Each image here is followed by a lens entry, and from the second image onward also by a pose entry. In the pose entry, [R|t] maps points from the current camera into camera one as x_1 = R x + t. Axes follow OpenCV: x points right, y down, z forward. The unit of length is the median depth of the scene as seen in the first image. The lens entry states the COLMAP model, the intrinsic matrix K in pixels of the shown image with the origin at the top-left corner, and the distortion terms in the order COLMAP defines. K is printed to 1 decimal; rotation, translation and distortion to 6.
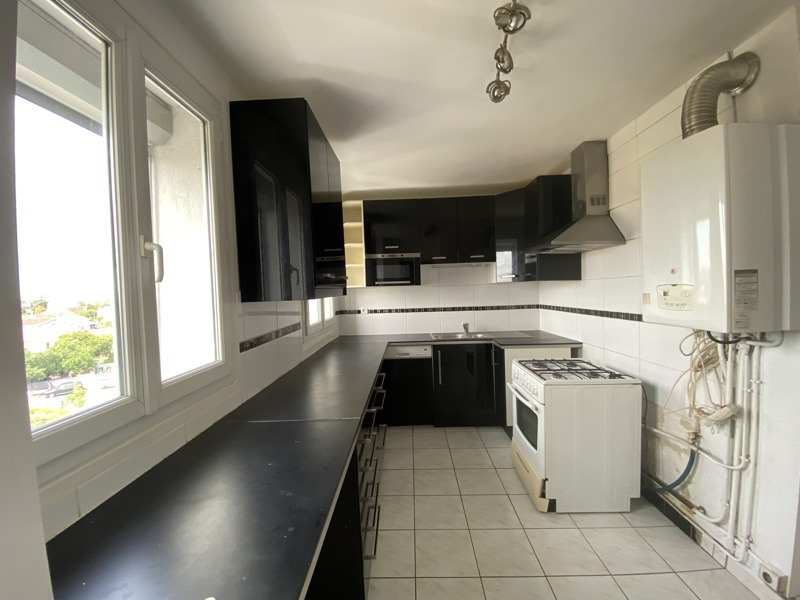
lens RADIAL K [[327.9, 0, 395.3], [0, 327.9, 299.7], [0, 0, 1]] dist [0.031174, -0.002964]
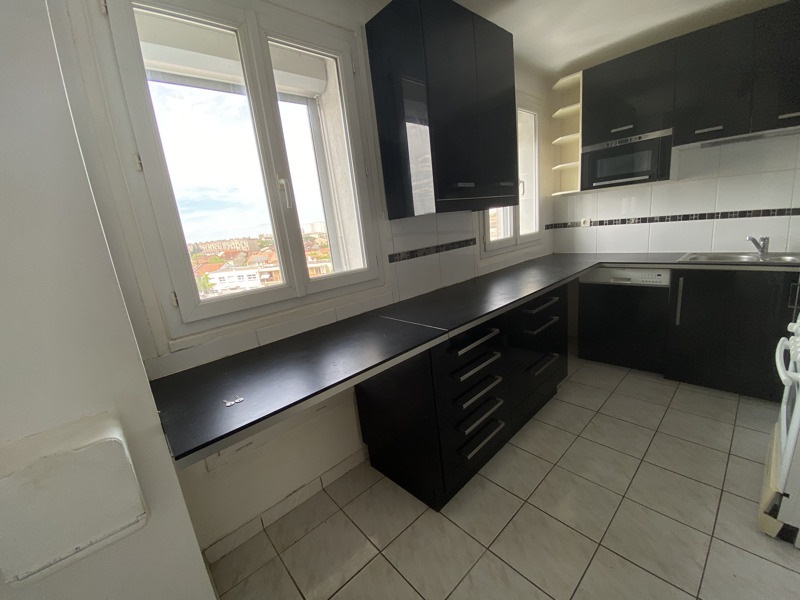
lens RADIAL K [[327.9, 0, 397.1], [0, 327.9, 298.5], [0, 0, 1]] dist [0.031174, -0.002964]
pose [[0.699196, 0.127357, -0.703495, 0.205497], [0.050126, 0.972851, 0.225939, 0.008262], [0.713171, -0.193239, 0.673829, 0.089551]]
